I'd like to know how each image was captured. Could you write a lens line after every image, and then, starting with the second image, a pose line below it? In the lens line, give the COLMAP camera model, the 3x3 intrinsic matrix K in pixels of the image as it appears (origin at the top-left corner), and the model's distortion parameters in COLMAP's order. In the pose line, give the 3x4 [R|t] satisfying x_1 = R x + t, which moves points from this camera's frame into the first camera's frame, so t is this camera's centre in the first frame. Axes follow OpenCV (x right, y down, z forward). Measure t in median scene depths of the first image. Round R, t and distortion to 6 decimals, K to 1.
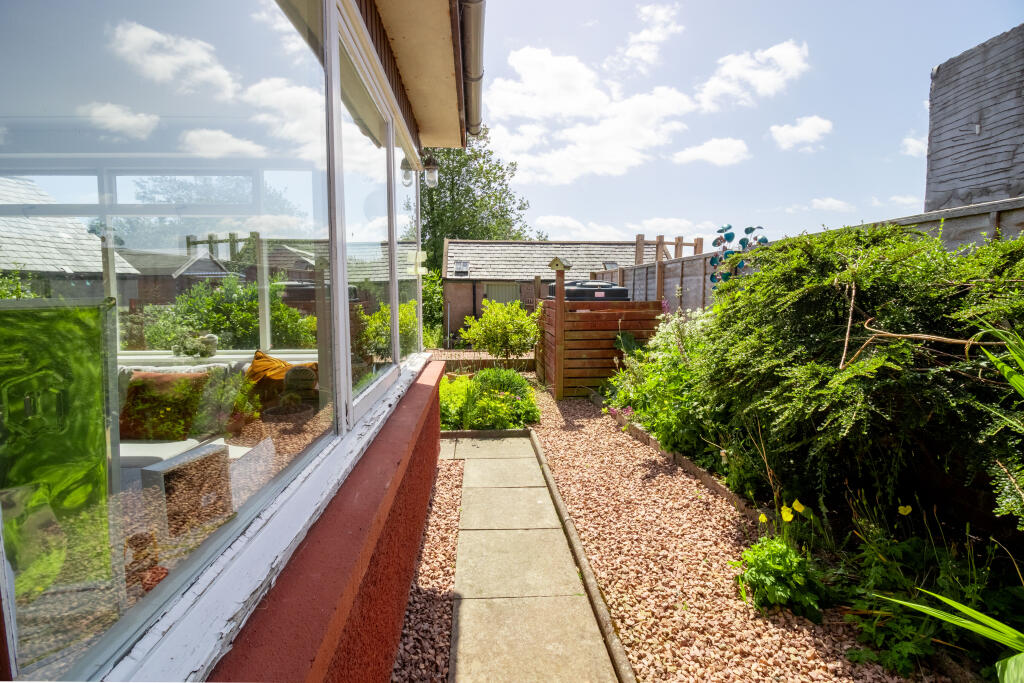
lens RADIAL K [[487.5, 0, 512.0], [0, 487.5, 341.5], [0, 0, 1]] dist [-0.001076, -0.000578]
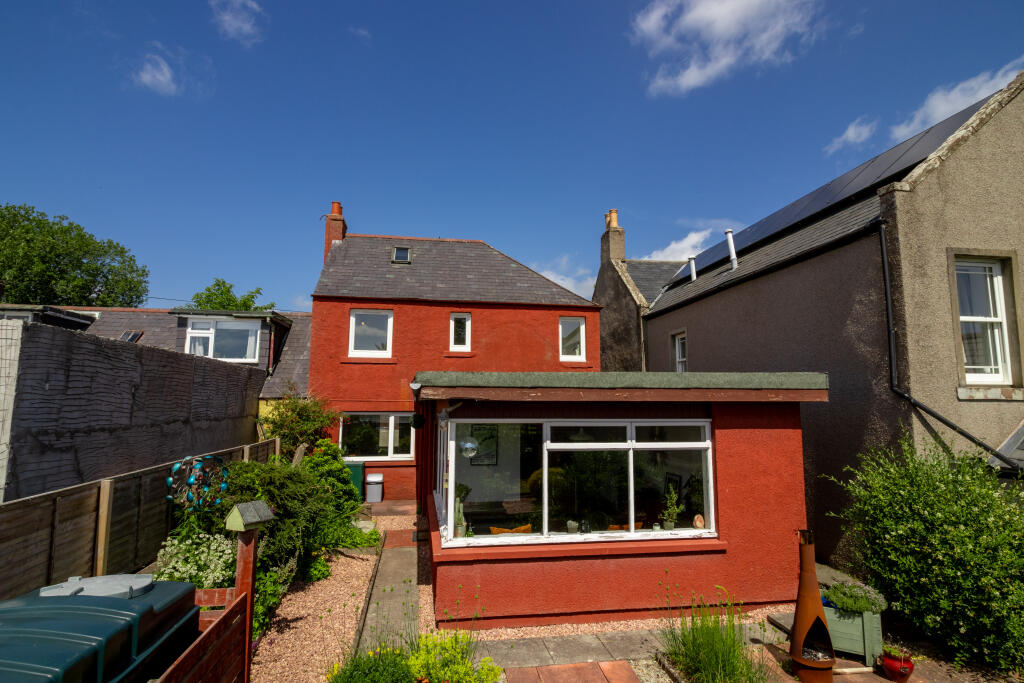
lens RADIAL K [[540.6, 0, 512.0], [0, 540.6, 341.5], [0, 0, 1]] dist [0.000002, 0.000019]
pose [[-0.994395, -0.014420, -0.104744, -0.054941], [-0.012801, 0.999788, -0.016119, -0.160023], [0.104954, -0.014688, -0.994369, 0.765580]]
